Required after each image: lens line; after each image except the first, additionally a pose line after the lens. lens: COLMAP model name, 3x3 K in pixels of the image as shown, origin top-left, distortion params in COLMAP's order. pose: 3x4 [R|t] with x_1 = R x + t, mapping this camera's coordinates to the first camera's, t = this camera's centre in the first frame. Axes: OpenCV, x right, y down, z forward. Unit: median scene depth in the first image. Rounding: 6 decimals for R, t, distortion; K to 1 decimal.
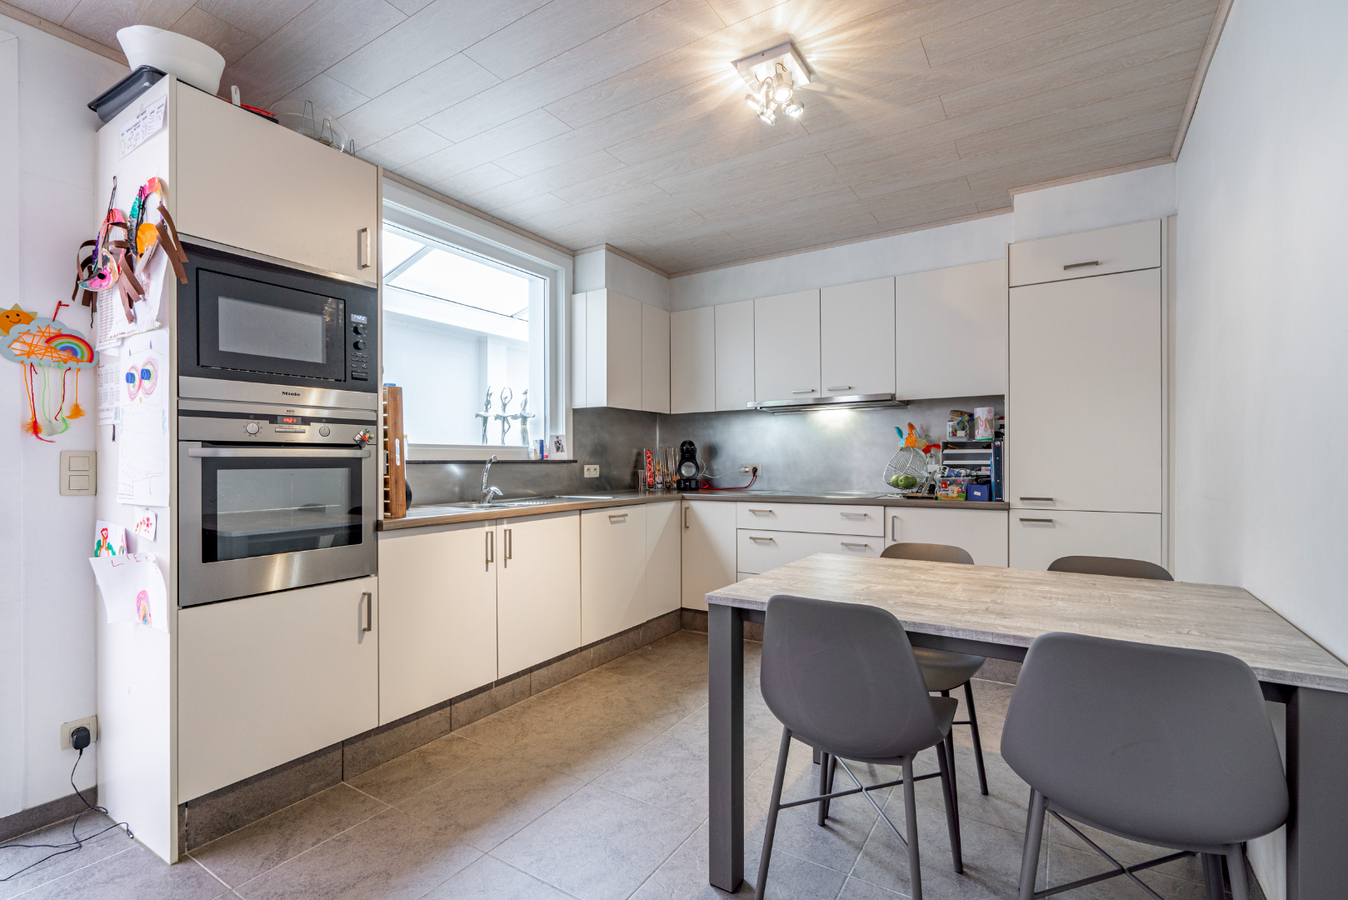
lens RADIAL K [[614.3, 0, 678.8], [0, 614.3, 459.6], [0, 0, 1]] dist [-0.009802, 0.001823]
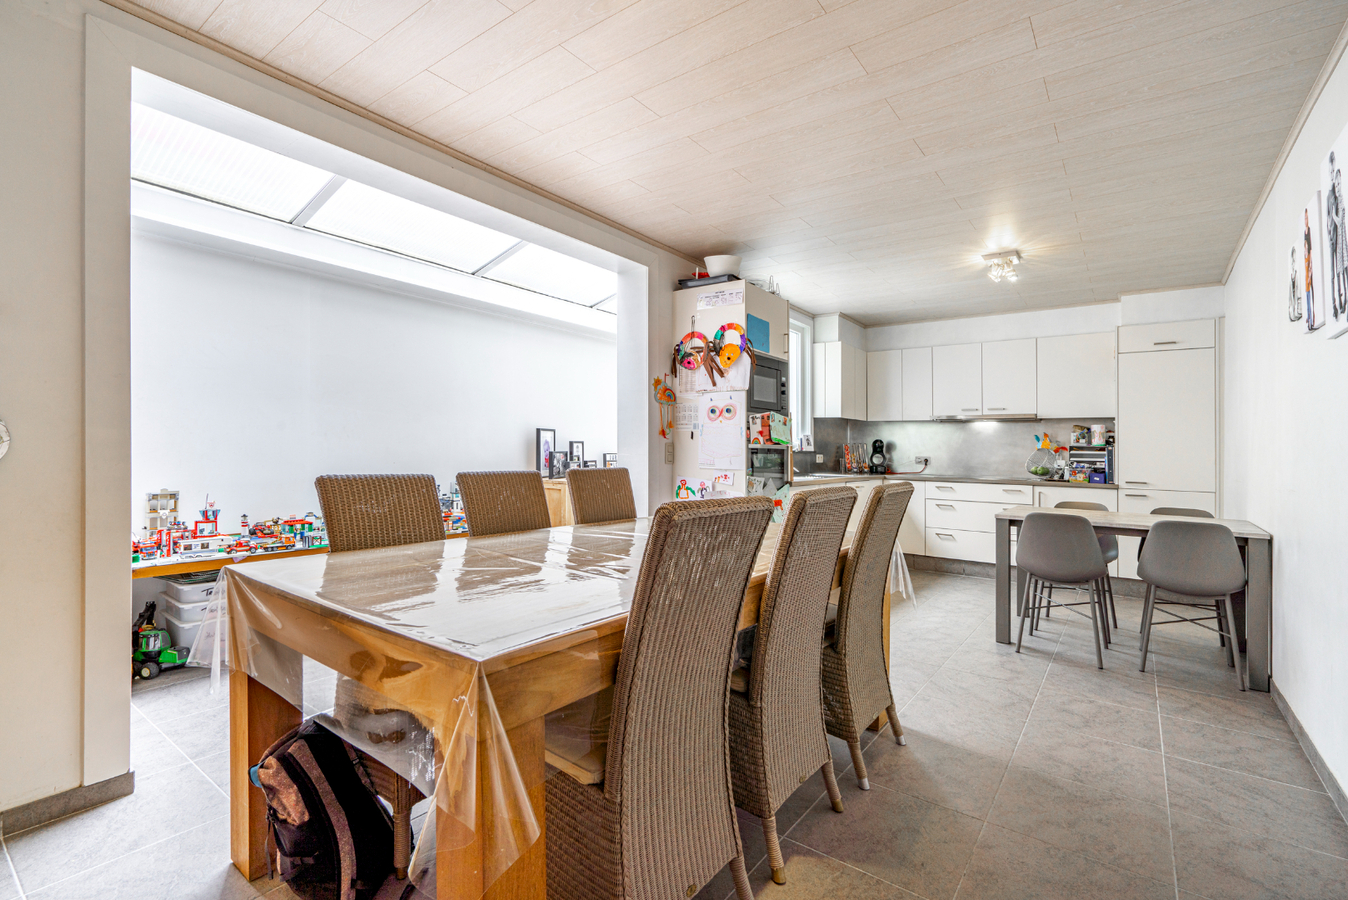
lens RADIAL K [[614.3, 0, 673.6], [0, 614.3, 428.4], [0, 0, 1]] dist [-0.009802, 0.001823]
pose [[0.996032, 0.022730, -0.086044, -0.492141], [-0.025429, 0.999214, -0.030410, -0.000184], [0.085285, 0.032477, 0.995827, -0.712452]]
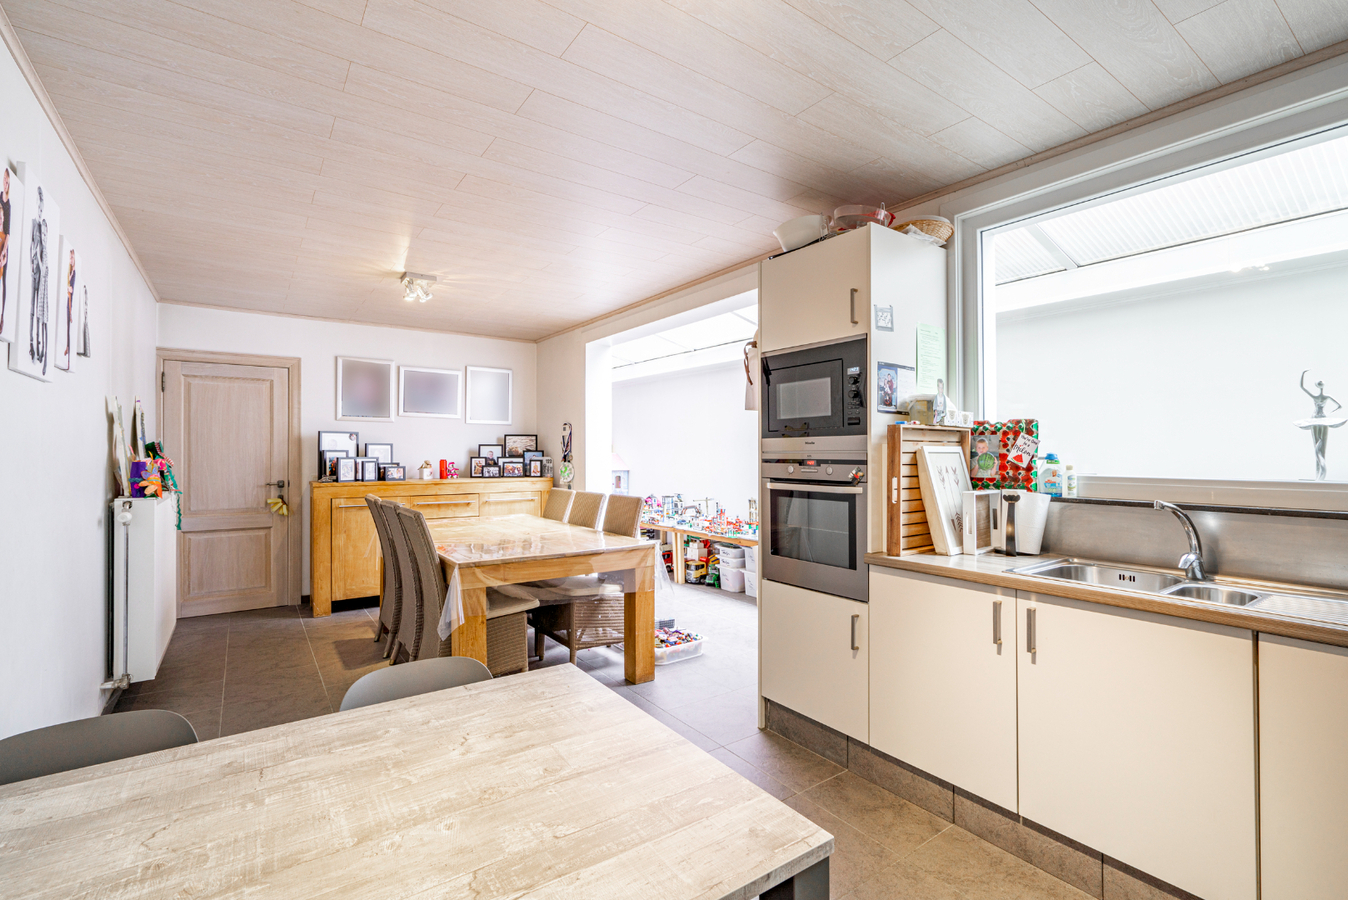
lens RADIAL K [[614.3, 0, 682.0], [0, 614.3, 450.3], [0, 0, 1]] dist [-0.009802, 0.001823]
pose [[-0.386805, 0.000593, -0.922161, 0.448675], [0.005663, 0.999982, -0.001732, -0.057892], [0.922144, -0.005892, -0.386802, 0.801247]]
